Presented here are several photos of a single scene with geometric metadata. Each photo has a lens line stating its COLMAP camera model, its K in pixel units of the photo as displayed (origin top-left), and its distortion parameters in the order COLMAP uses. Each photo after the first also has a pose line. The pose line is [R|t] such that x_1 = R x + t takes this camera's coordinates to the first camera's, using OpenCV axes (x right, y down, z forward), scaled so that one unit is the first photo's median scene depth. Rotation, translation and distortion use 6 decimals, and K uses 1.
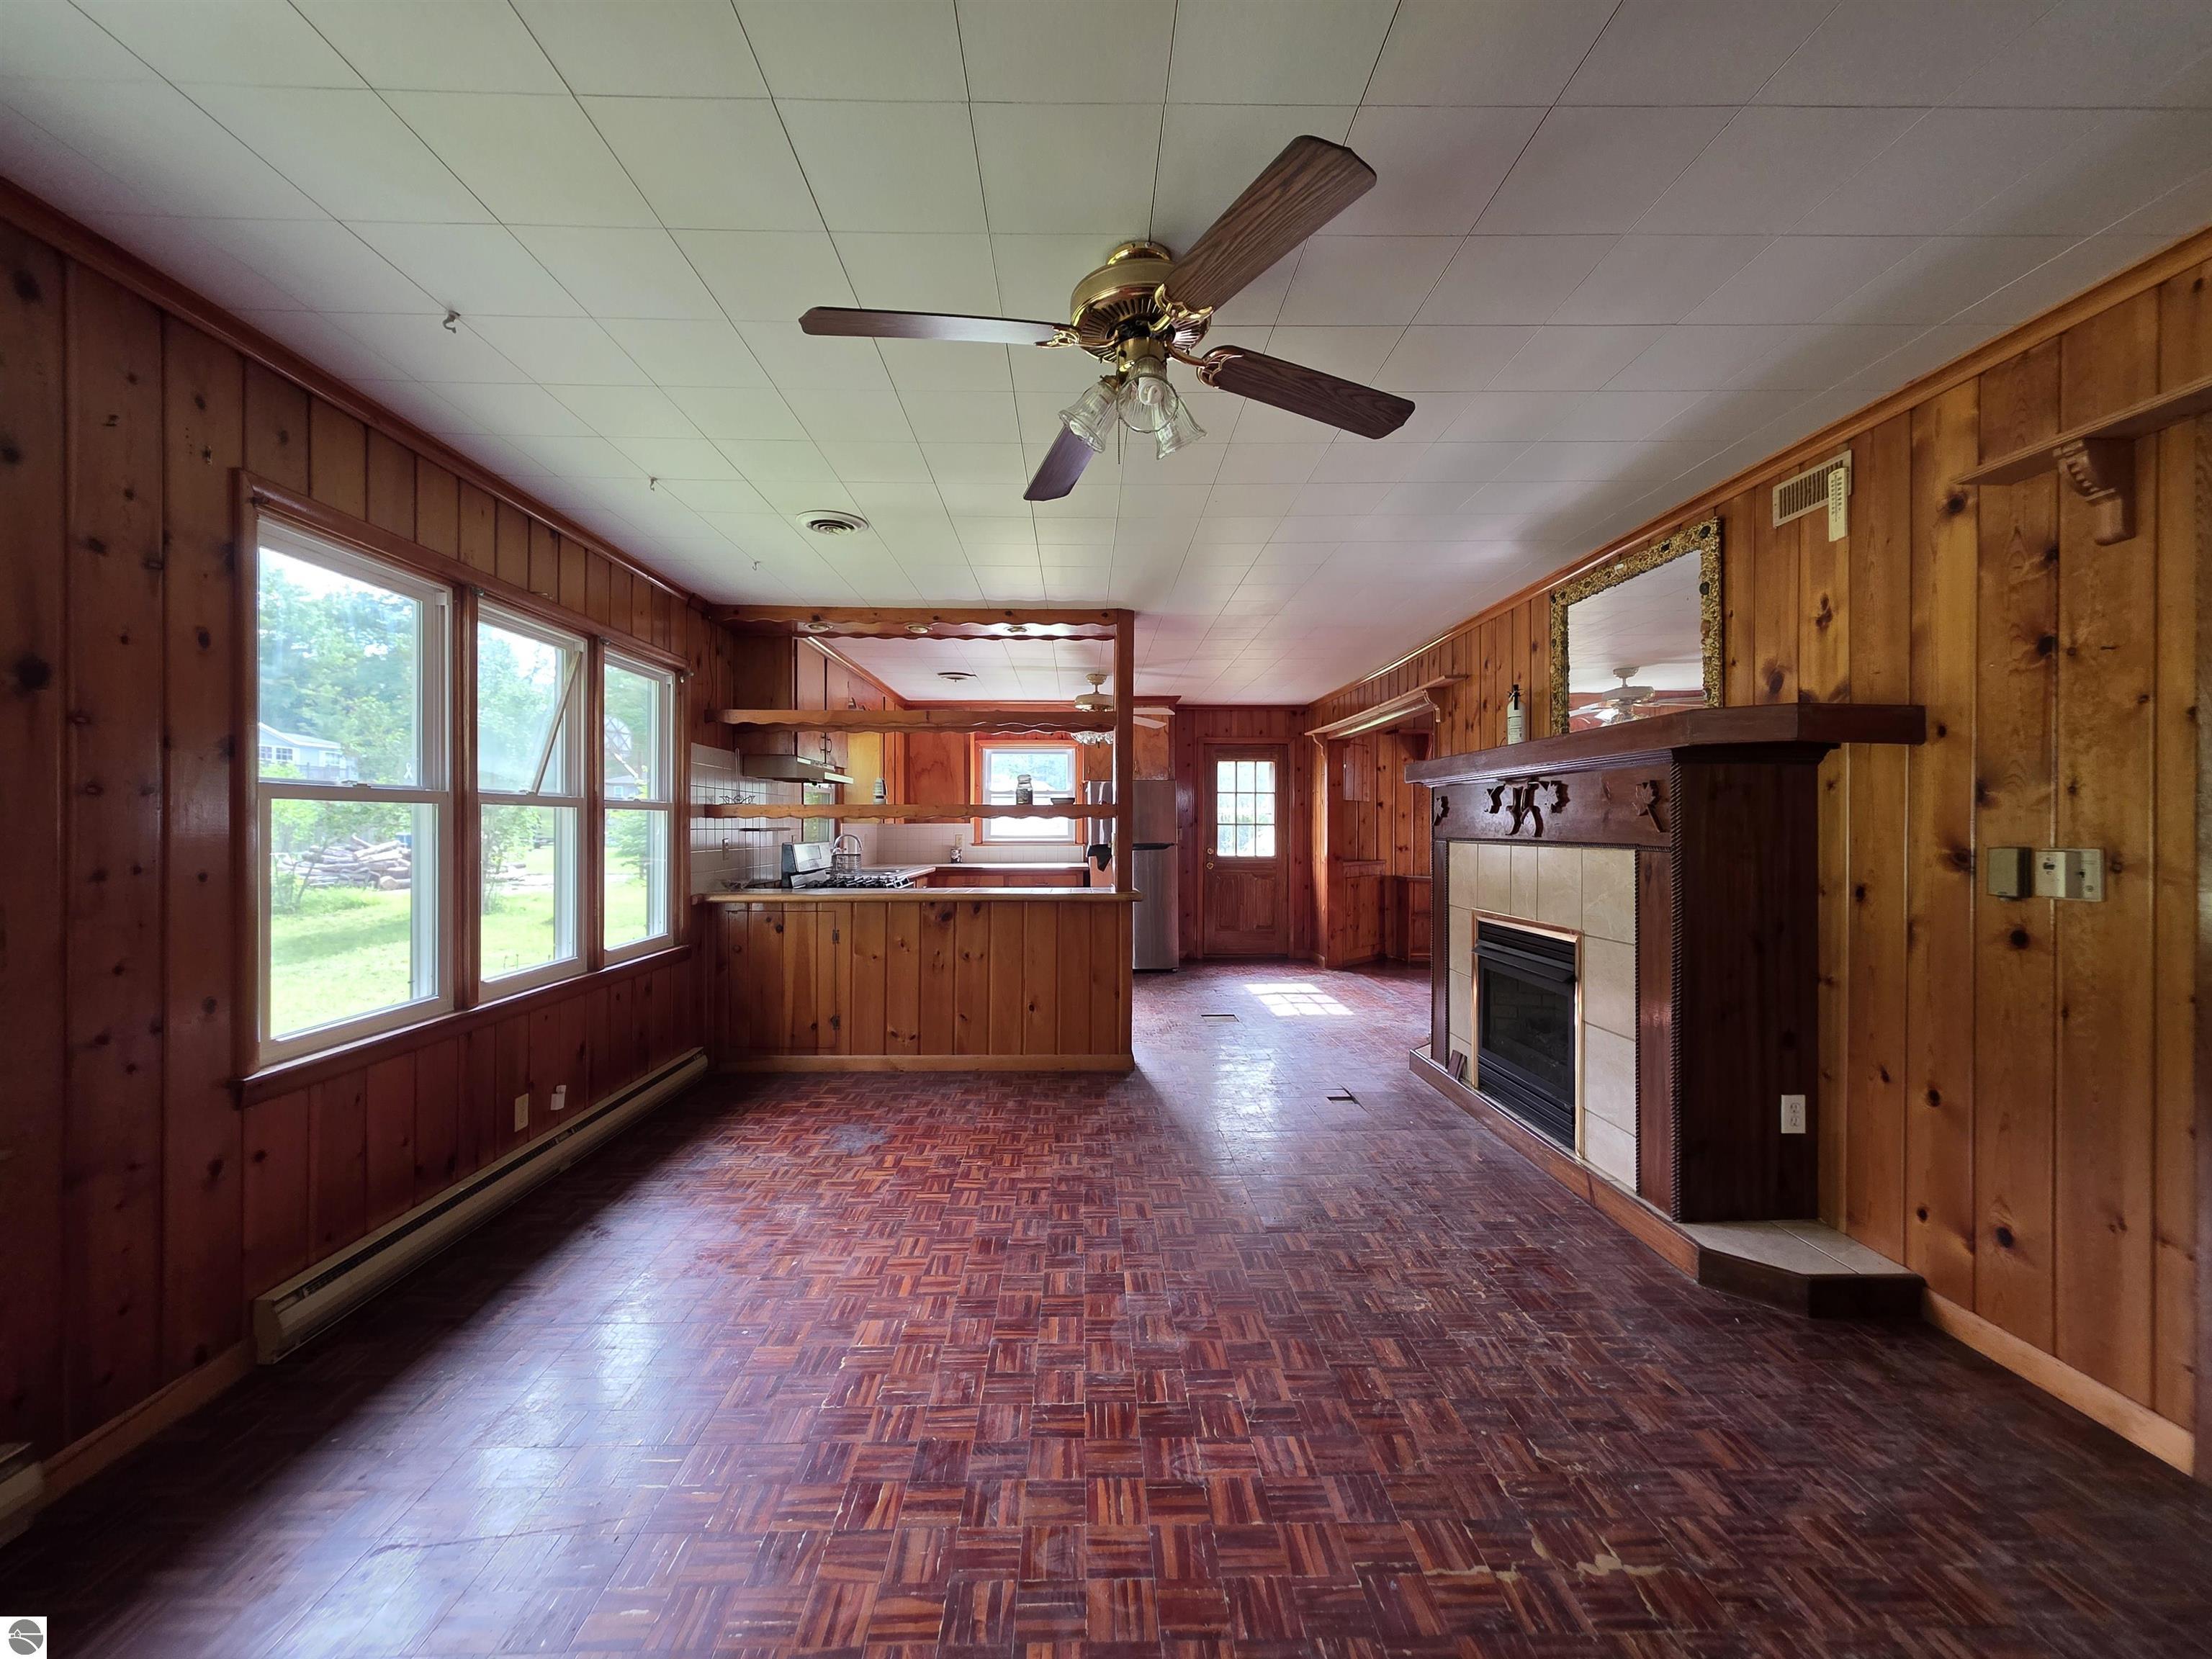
lens RADIAL K [[889.8, 0, 1103.8], [0, 889.8, 826.3], [0, 0, 1]] dist [-0.001514, 0.000325]
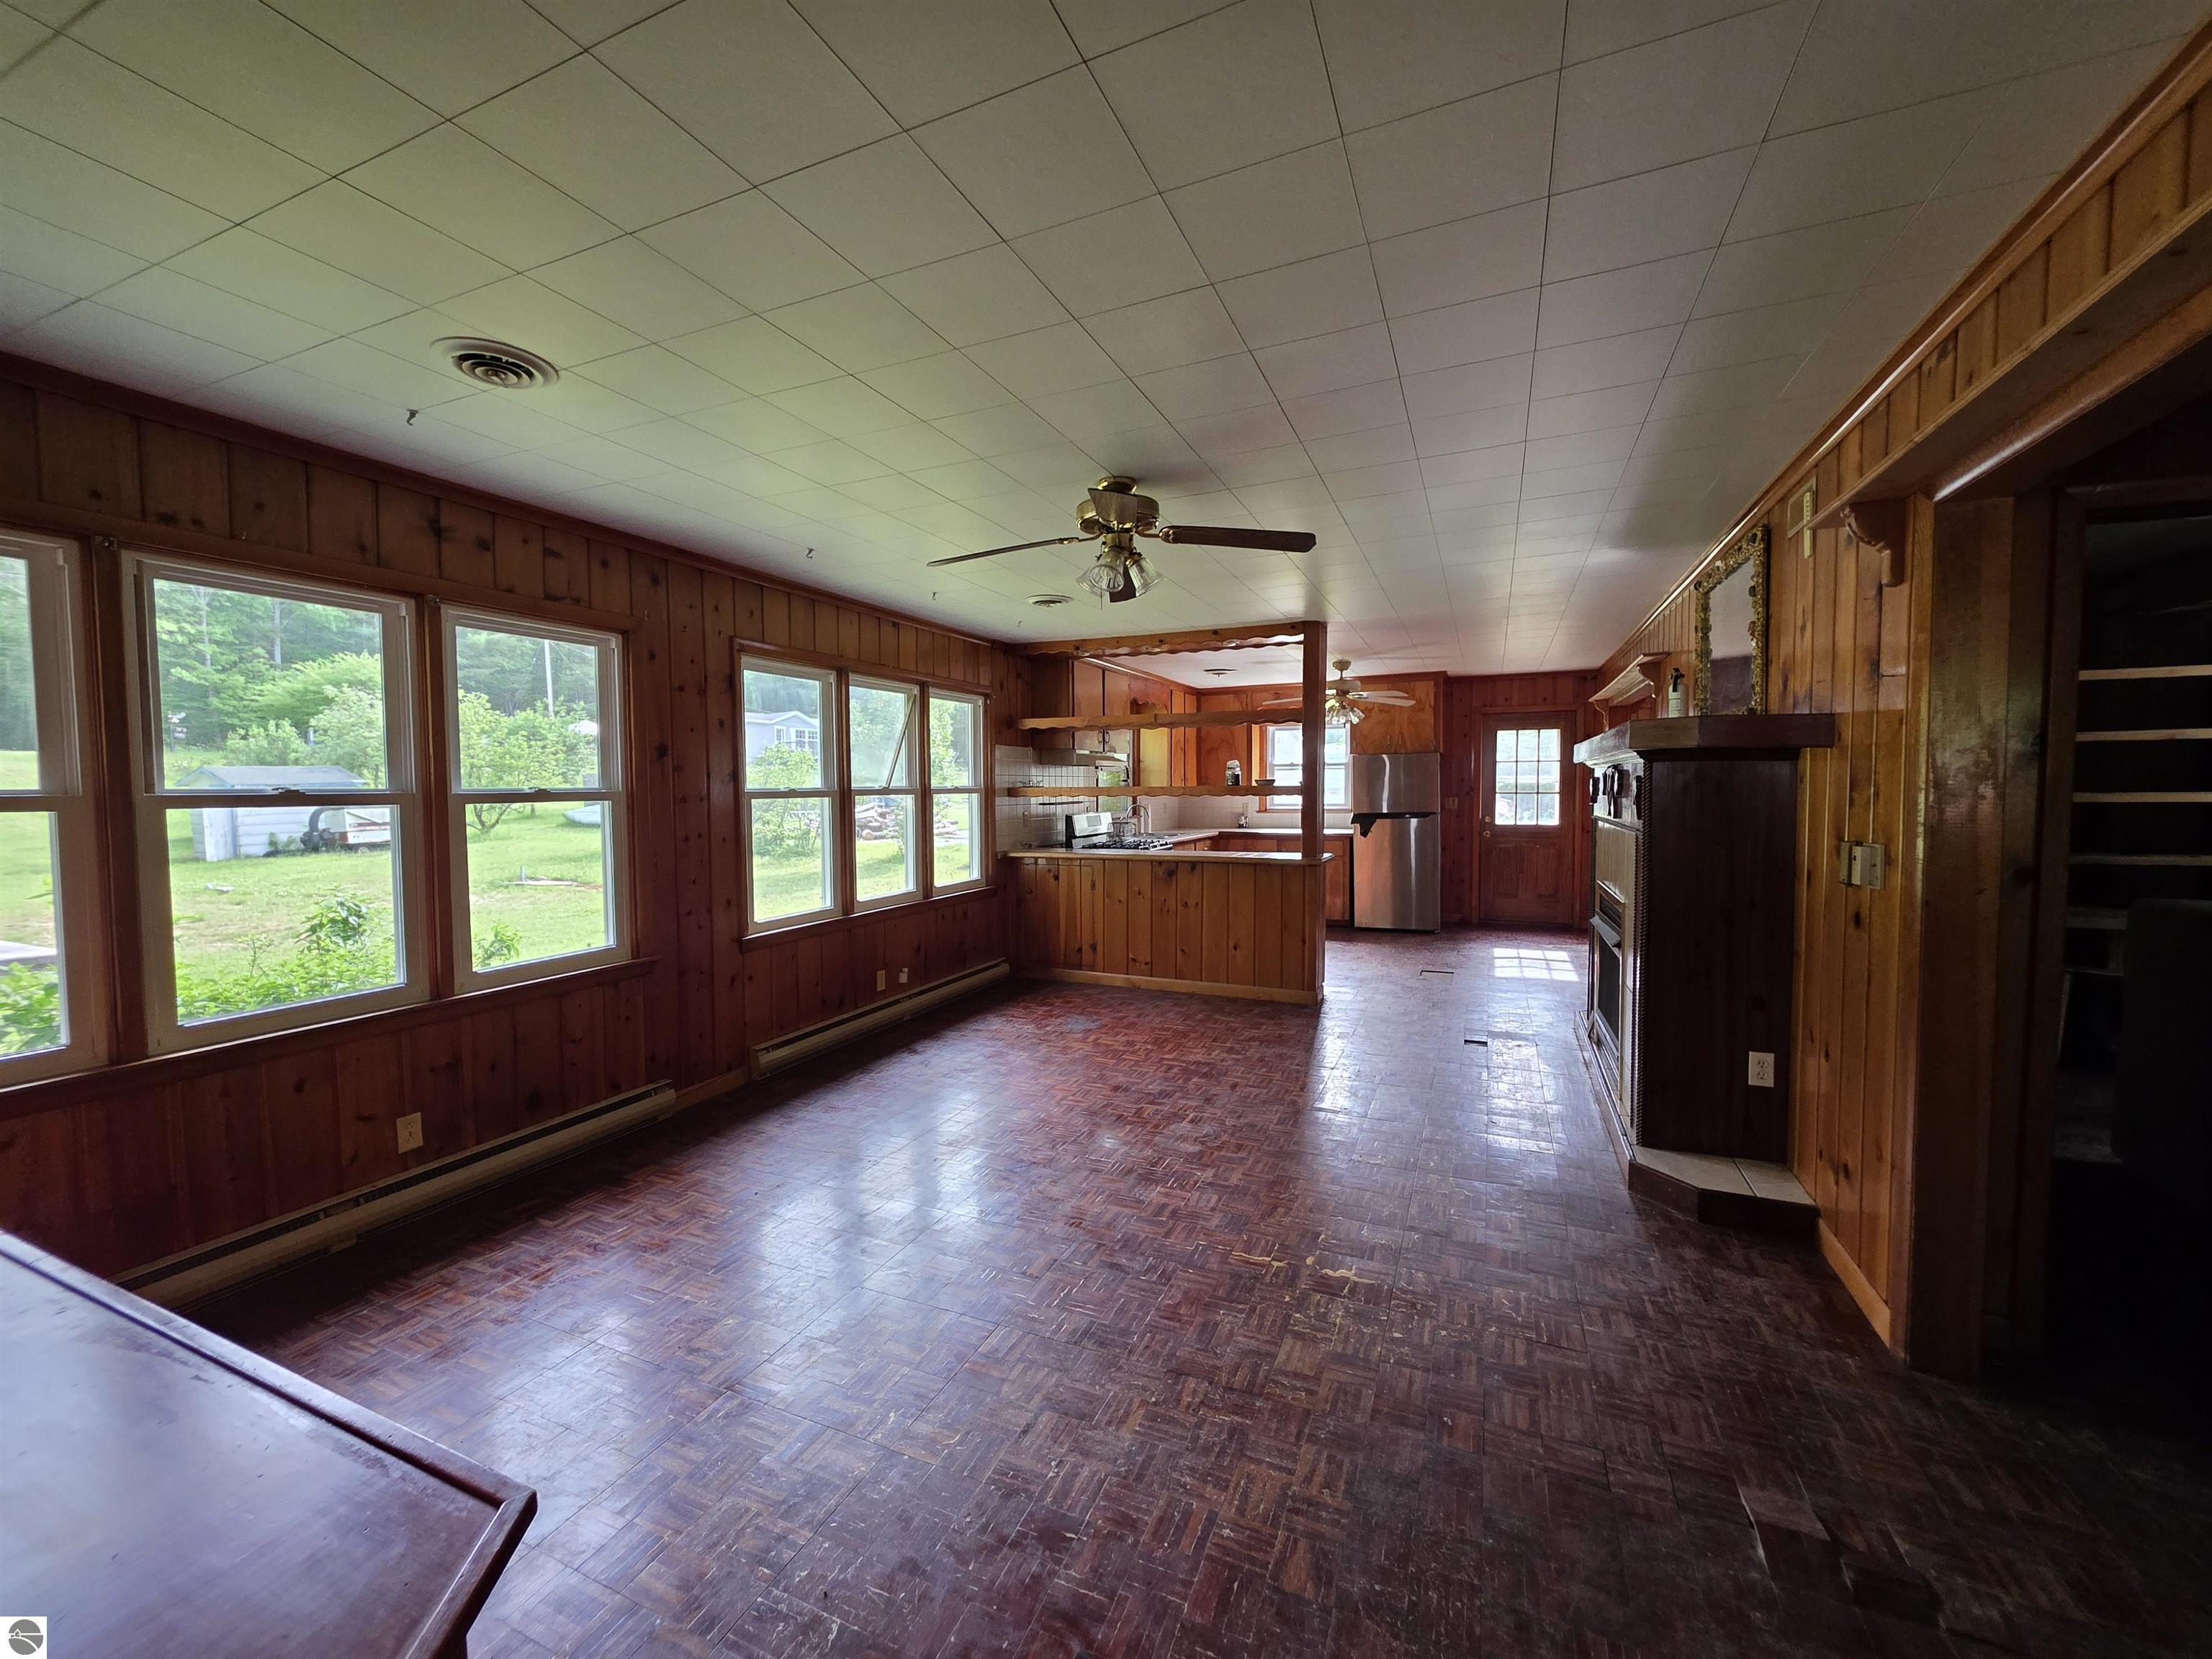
lens RADIAL K [[889.8, 0, 1098.2], [0, 889.8, 827.3], [0, 0, 1]] dist [-0.001514, 0.000325]
pose [[0.904992, 0.012215, -0.425252, 0.408042], [0.008196, 0.998902, 0.046133, -0.037111], [0.425349, -0.045235, 0.903898, -0.312018]]
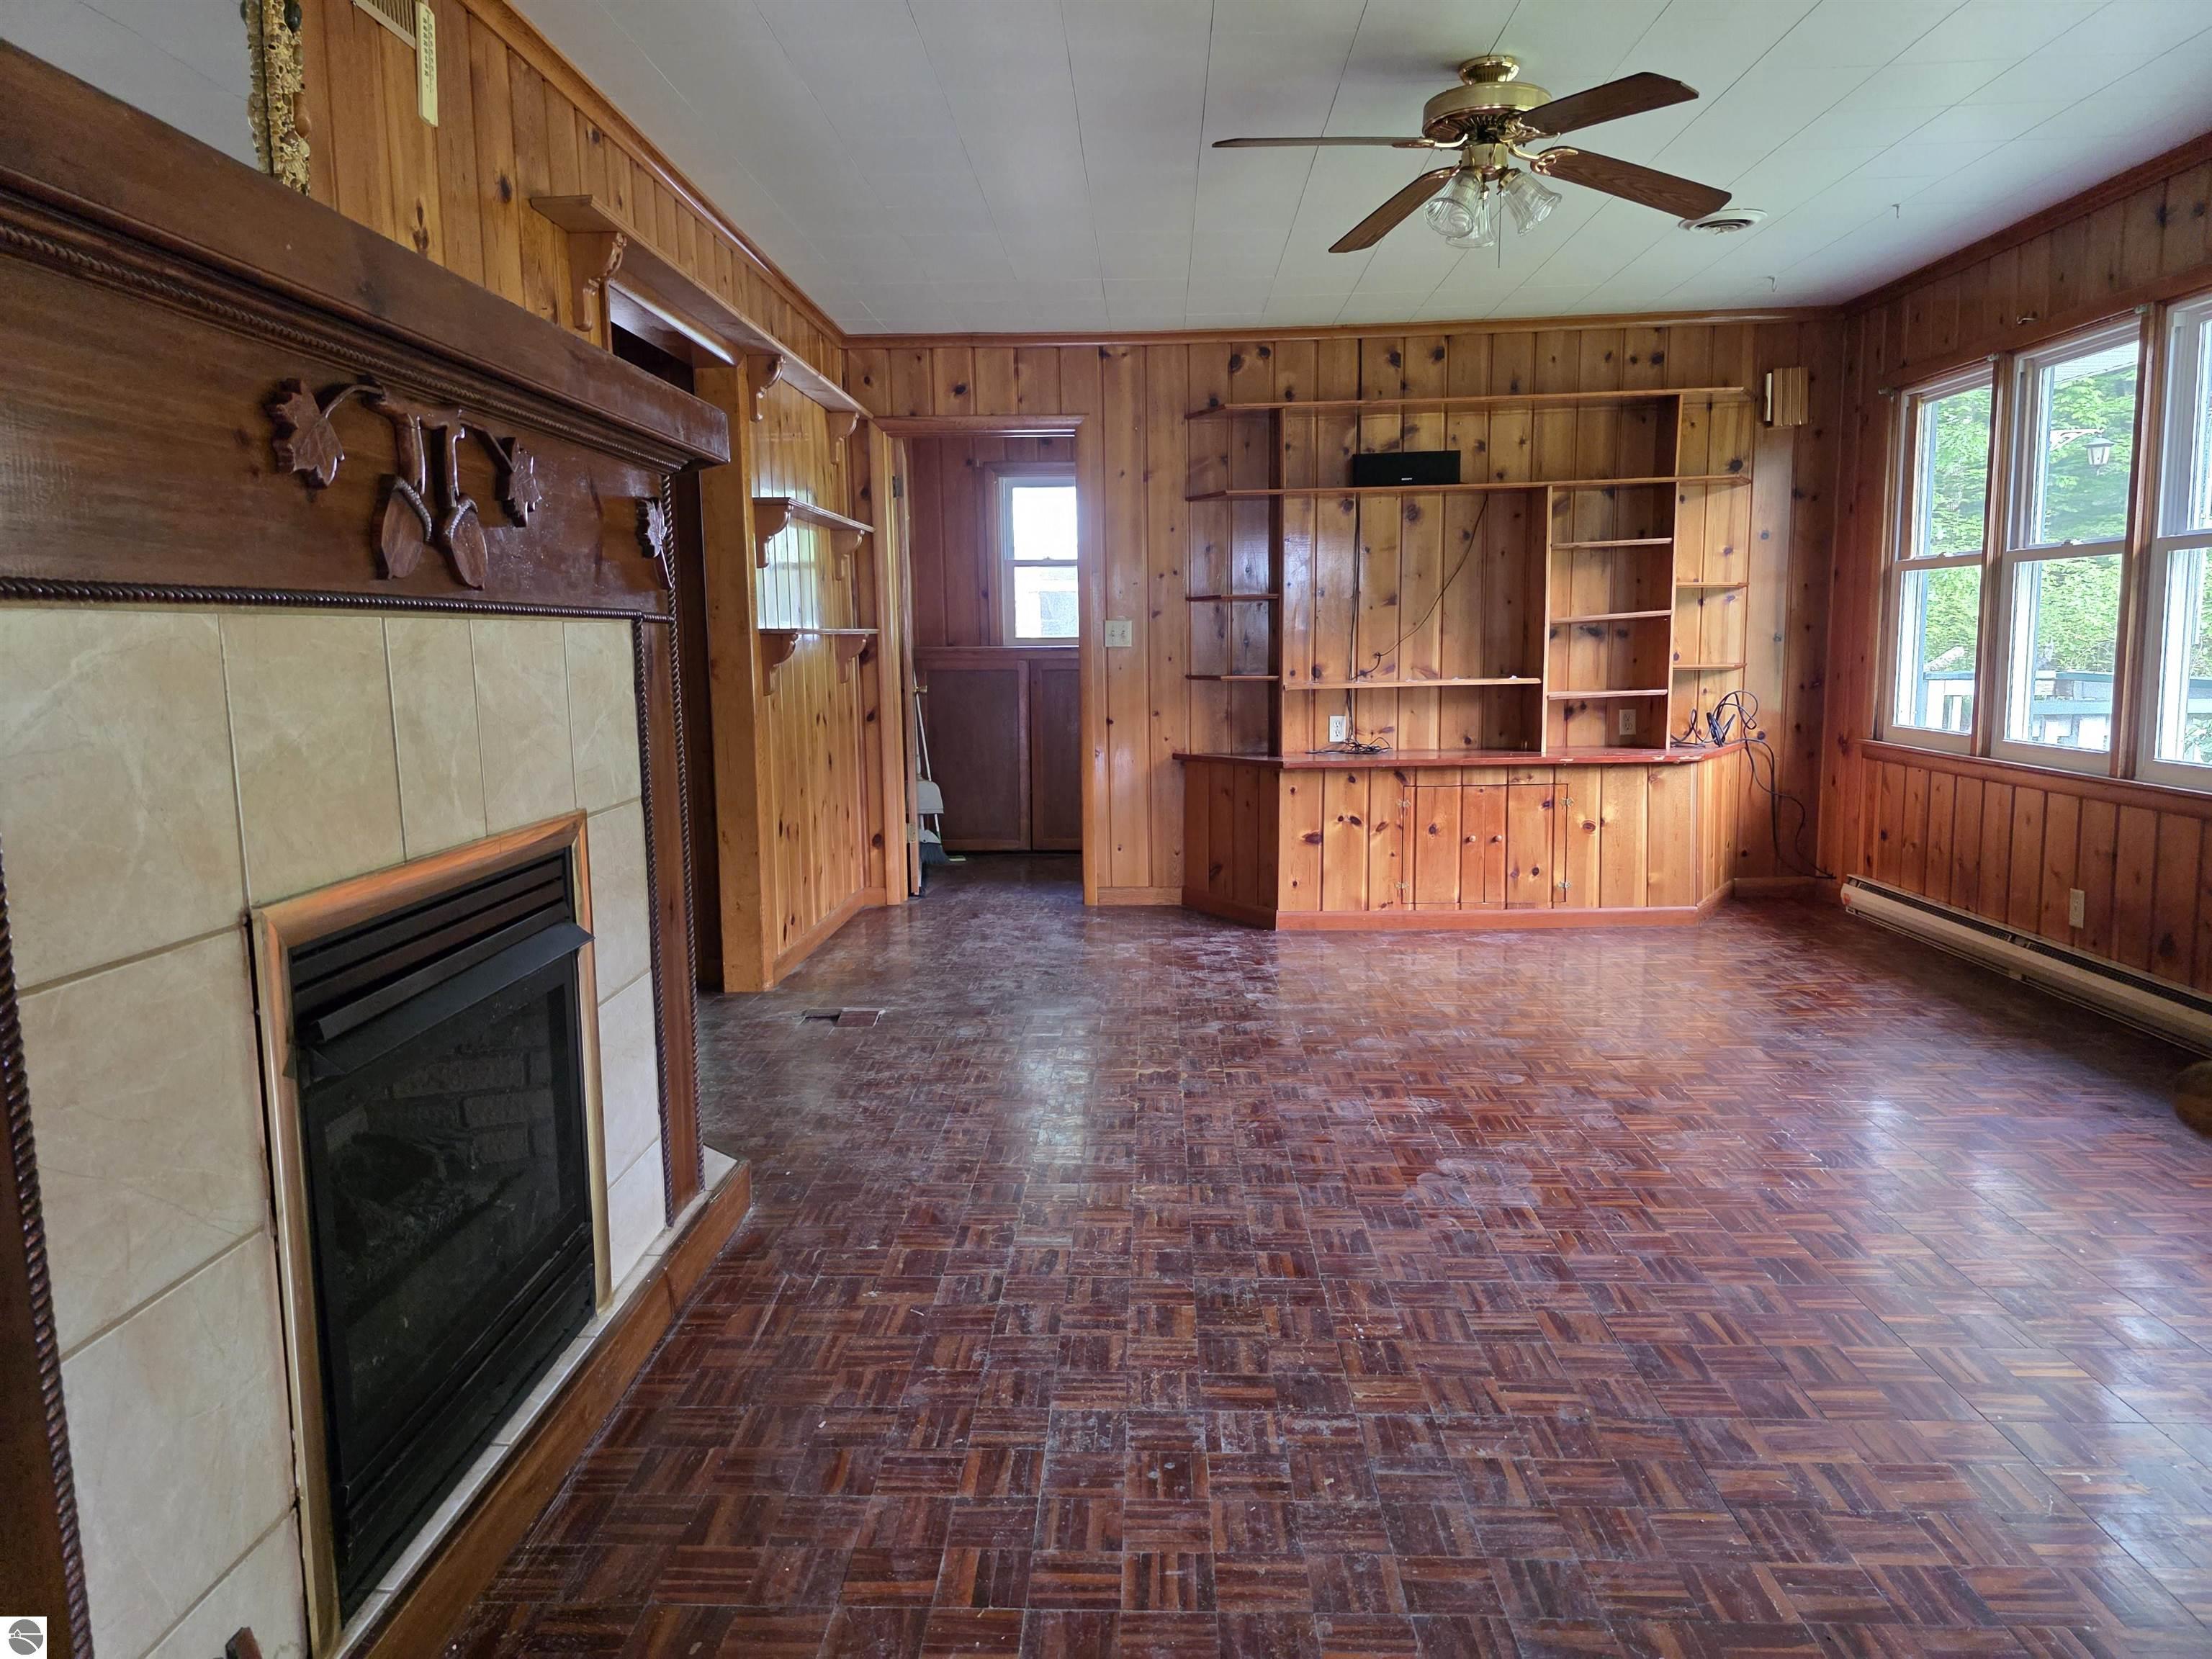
lens RADIAL K [[1498.7, 0, 1104.0], [0, 1498.7, 822.9], [0, 0, 1]] dist [0.054171, -0.047304]
pose [[-0.998342, 0.004379, 0.057401, 0.234940], [0.011614, 0.991921, 0.126322, 0.033668], [-0.056384, 0.126779, -0.990327, 1.705345]]
